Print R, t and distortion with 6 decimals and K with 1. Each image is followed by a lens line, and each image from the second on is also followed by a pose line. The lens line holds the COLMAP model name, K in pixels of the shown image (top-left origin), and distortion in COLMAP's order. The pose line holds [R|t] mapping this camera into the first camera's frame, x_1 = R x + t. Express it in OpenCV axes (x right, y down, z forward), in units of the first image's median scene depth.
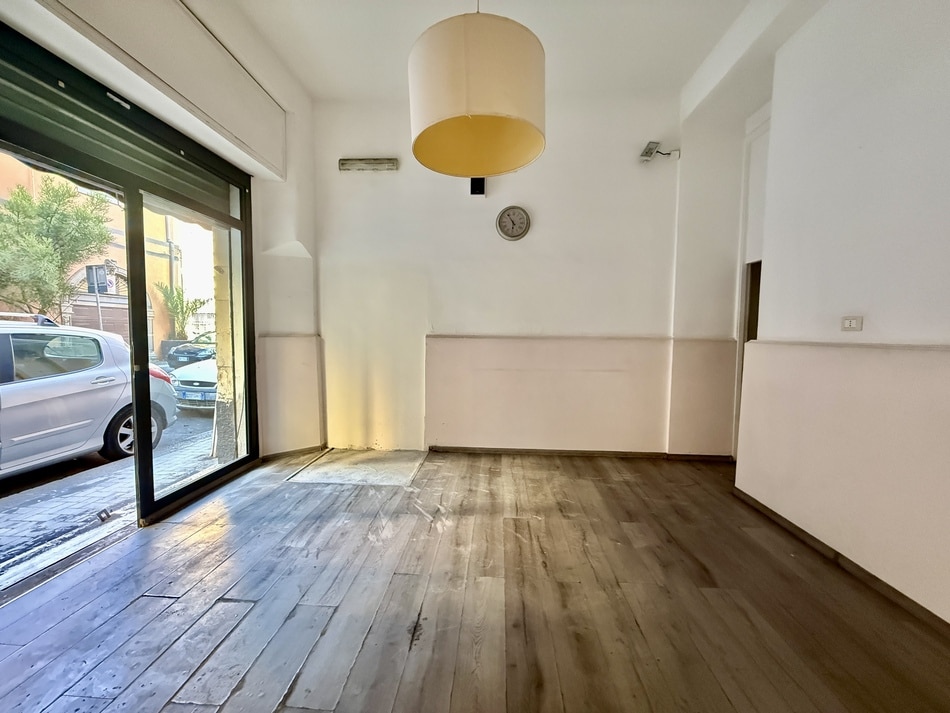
lens RADIAL K [[380.9, 0, 473.6], [0, 380.9, 357.9], [0, 0, 1]] dist [-0.003799, -0.000237]
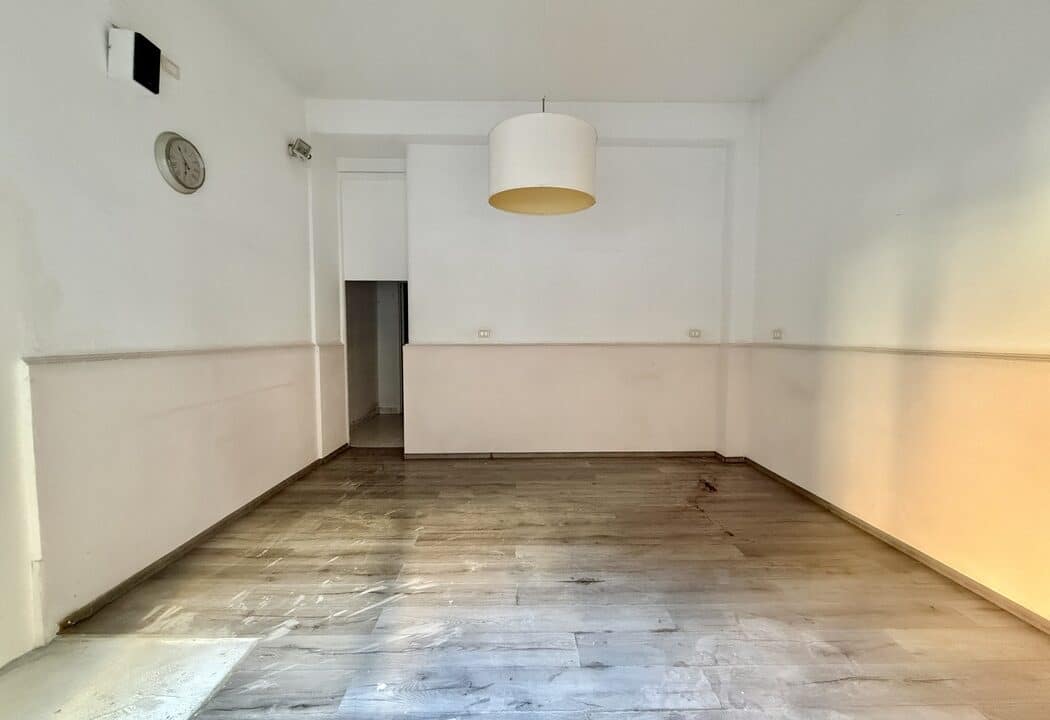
lens RADIAL K [[422.3, 0, 523.1], [0, 422.3, 358.1], [0, 0, 1]] dist [-0.000001, -0.000289]
pose [[-0.085115, -0.066592, 0.994143, -0.836472], [0.067128, 0.995114, 0.072404, -0.078395], [-0.994107, 0.072897, -0.080229, 0.712283]]
